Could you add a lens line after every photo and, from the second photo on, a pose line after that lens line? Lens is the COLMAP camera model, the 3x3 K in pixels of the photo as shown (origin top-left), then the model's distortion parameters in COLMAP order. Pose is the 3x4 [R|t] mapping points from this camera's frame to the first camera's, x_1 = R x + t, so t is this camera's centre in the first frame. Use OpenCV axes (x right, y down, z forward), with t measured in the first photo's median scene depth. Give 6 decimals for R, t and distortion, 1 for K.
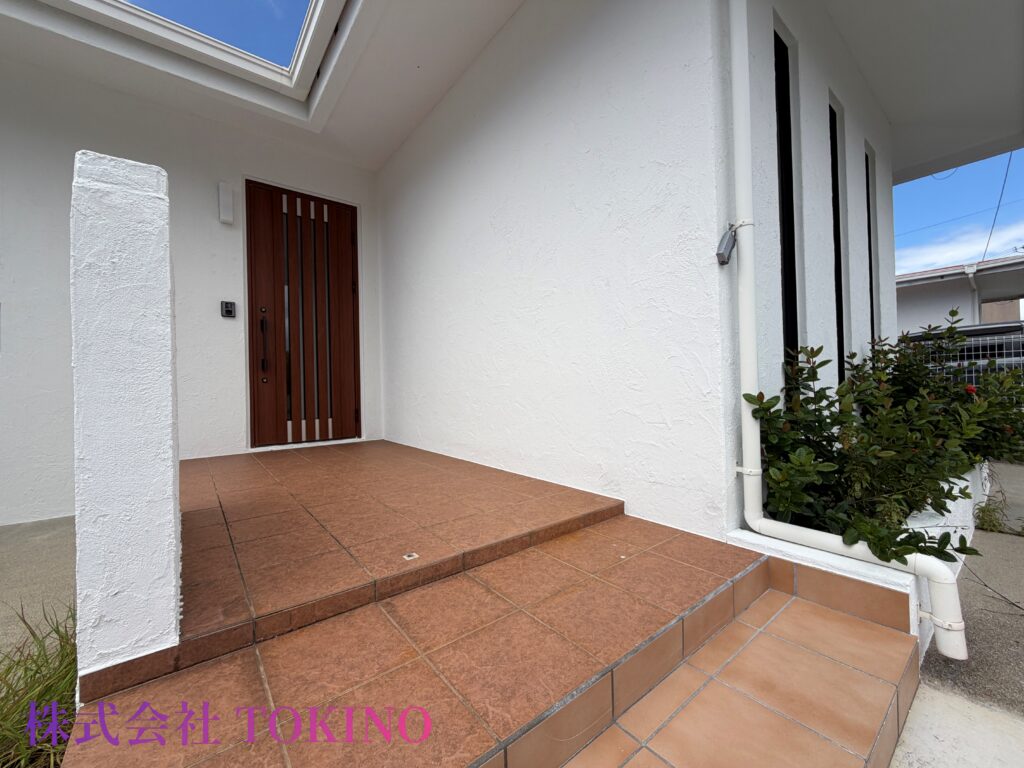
lens RADIAL K [[408.0, 0, 513.6], [0, 408.0, 383.5], [0, 0, 1]] dist [0.001183, -0.000301]
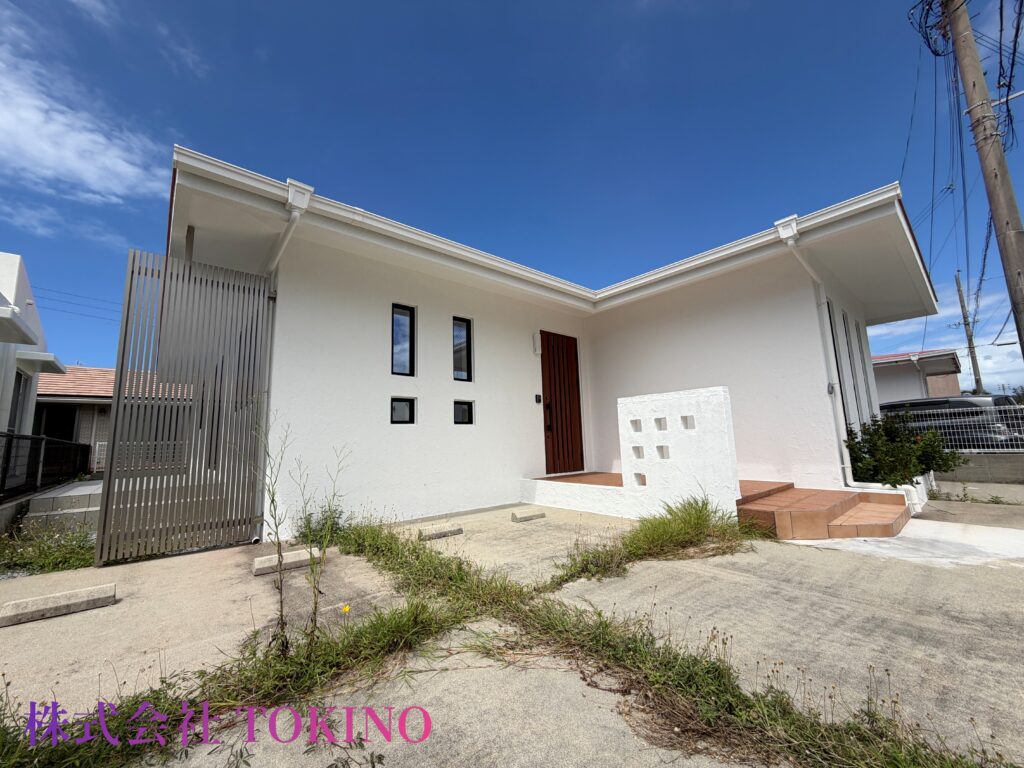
lens RADIAL K [[408.0, 0, 510.2], [0, 408.0, 383.9], [0, 0, 1]] dist [0.001183, -0.000301]
pose [[0.999118, -0.000974, 0.041987, -1.101325], [0.006660, 0.990755, -0.135503, 0.004879], [-0.041467, 0.135663, 0.989887, -1.060663]]
